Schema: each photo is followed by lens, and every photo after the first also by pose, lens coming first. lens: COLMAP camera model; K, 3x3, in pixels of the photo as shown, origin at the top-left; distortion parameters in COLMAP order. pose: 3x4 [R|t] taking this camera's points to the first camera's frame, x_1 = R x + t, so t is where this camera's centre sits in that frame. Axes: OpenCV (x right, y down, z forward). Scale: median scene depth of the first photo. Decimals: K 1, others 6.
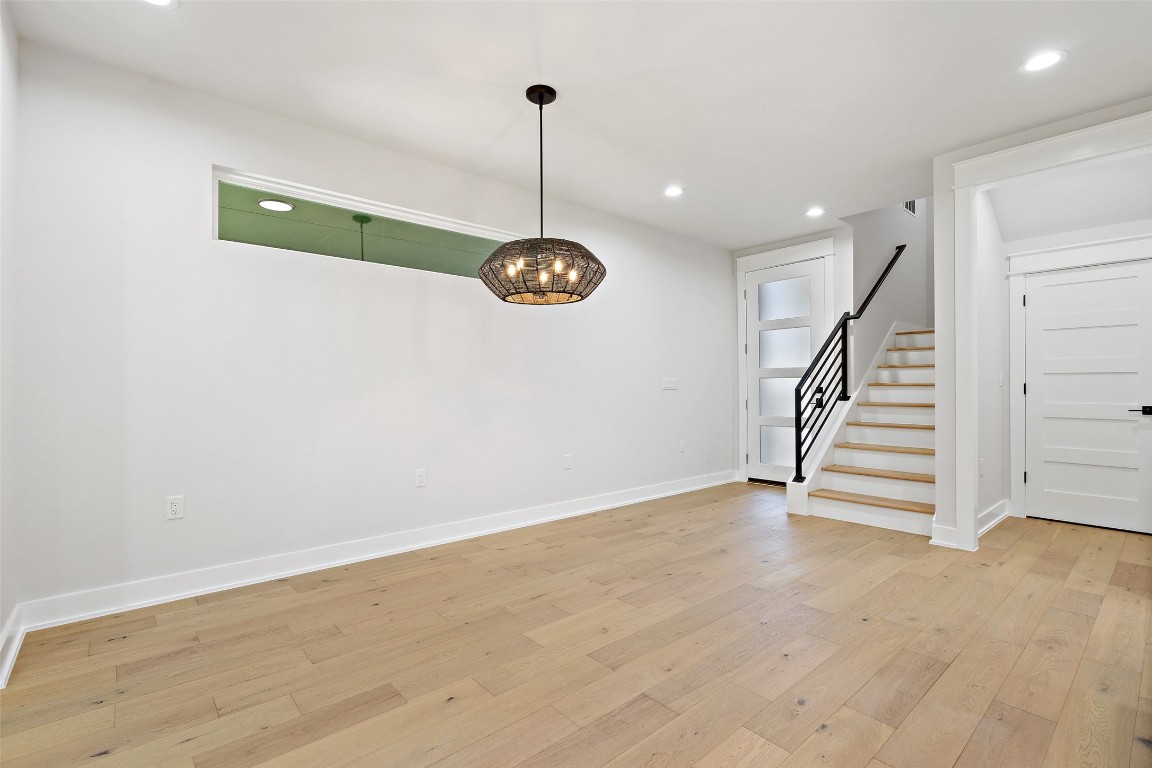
lens RADIAL K [[522.2, 0, 572.4], [0, 522.2, 381.4], [0, 0, 1]] dist [-0.001286, -0.000259]
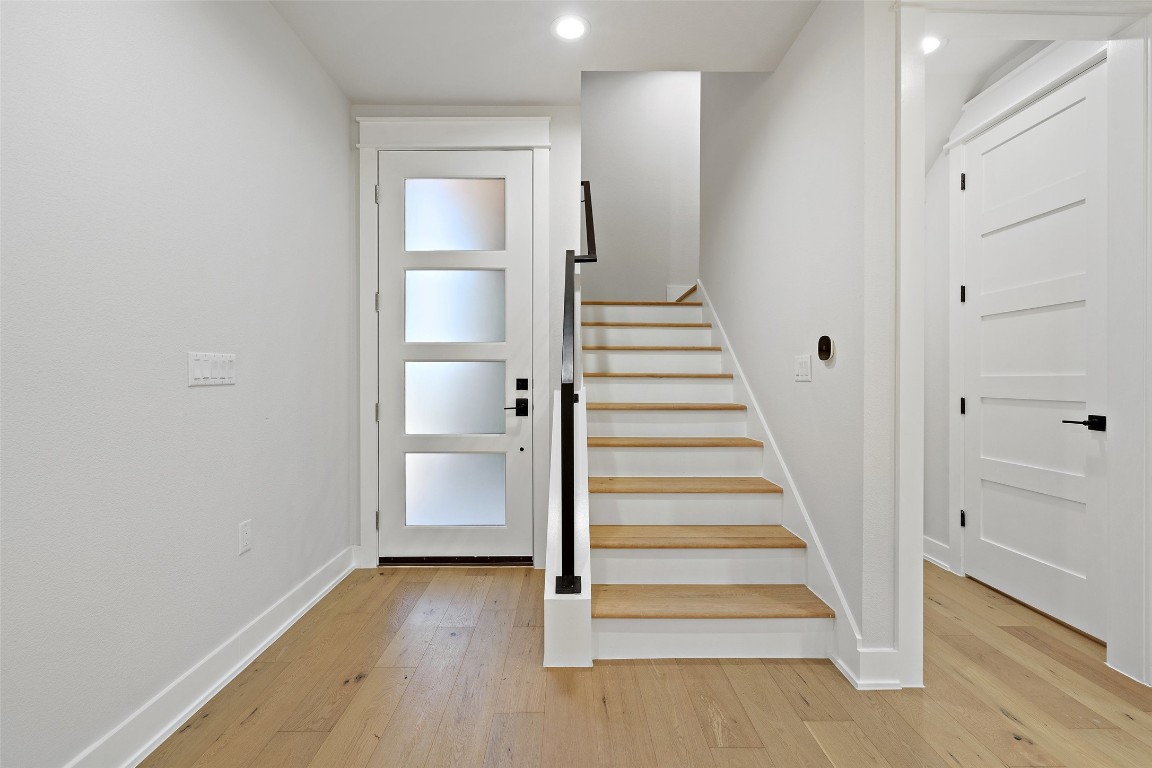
lens RADIAL K [[522.2, 0, 572.4], [0, 522.2, 381.4], [0, 0, 1]] dist [-0.001286, -0.000259]
pose [[0.646457, 0.011207, 0.762868, 0.094300], [-0.017785, 0.999842, 0.000382, 0.015475], [-0.762743, -0.013815, 0.646554, 0.689535]]
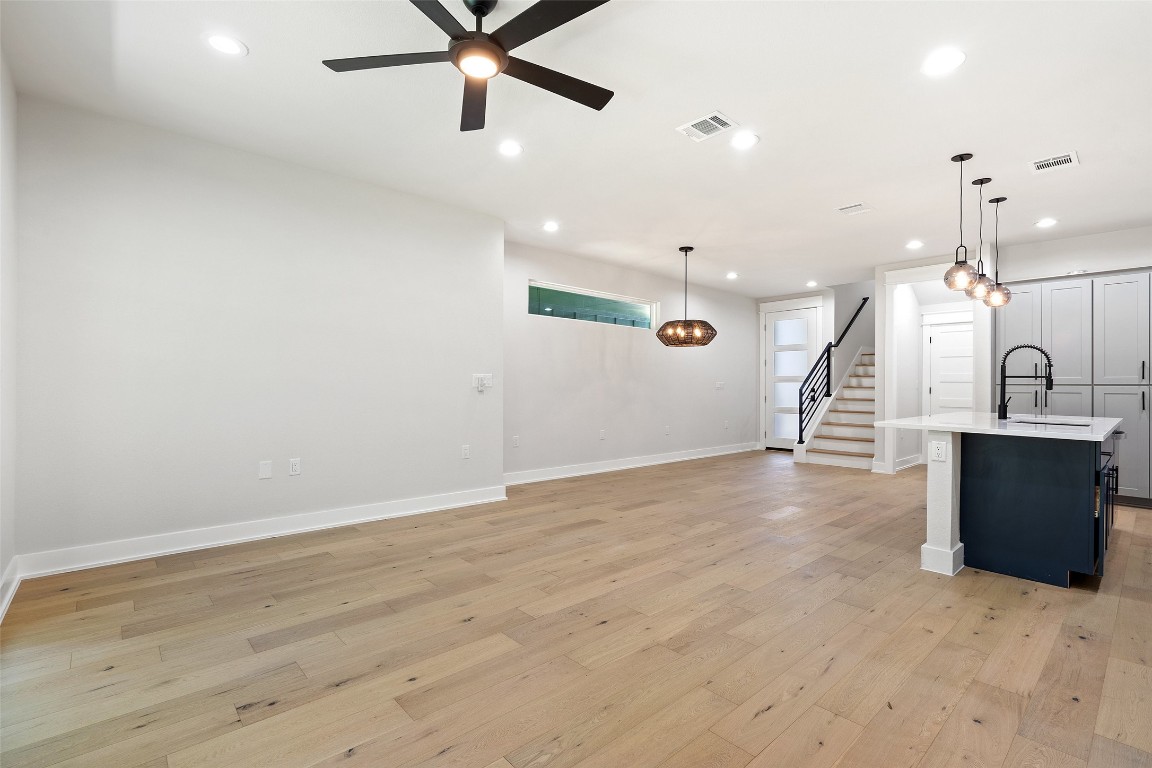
lens RADIAL K [[522.2, 0, 572.4], [0, 522.2, 381.4], [0, 0, 1]] dist [-0.001286, -0.000259]
pose [[0.999799, 0.011062, 0.016722, -0.334558], [-0.011059, 0.999939, -0.000302, -0.002142], [-0.016725, 0.000117, 0.999860, -0.676122]]
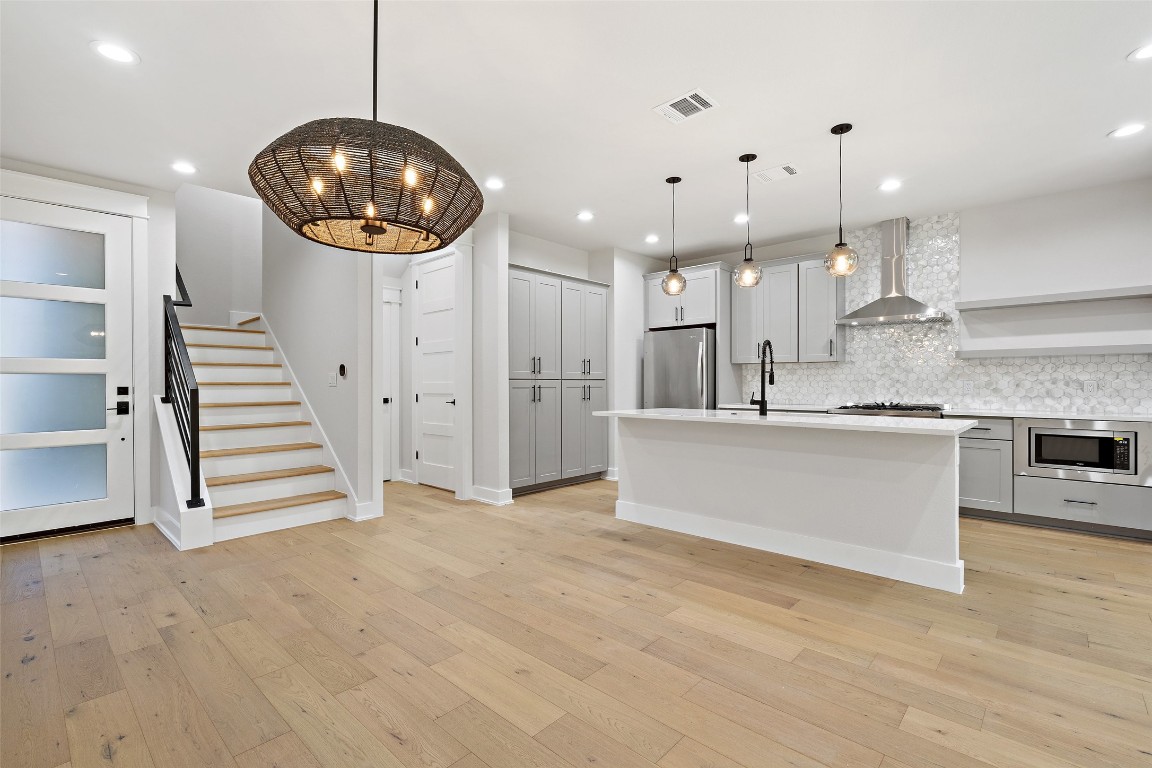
lens RADIAL K [[522.2, 0, 572.4], [0, 522.2, 381.4], [0, 0, 1]] dist [-0.001286, -0.000259]
pose [[-0.110486, 0.017752, 0.993719, -0.385645], [-0.002371, 0.999833, -0.018125, 0.018508], [-0.993875, -0.004358, -0.110425, 0.511680]]
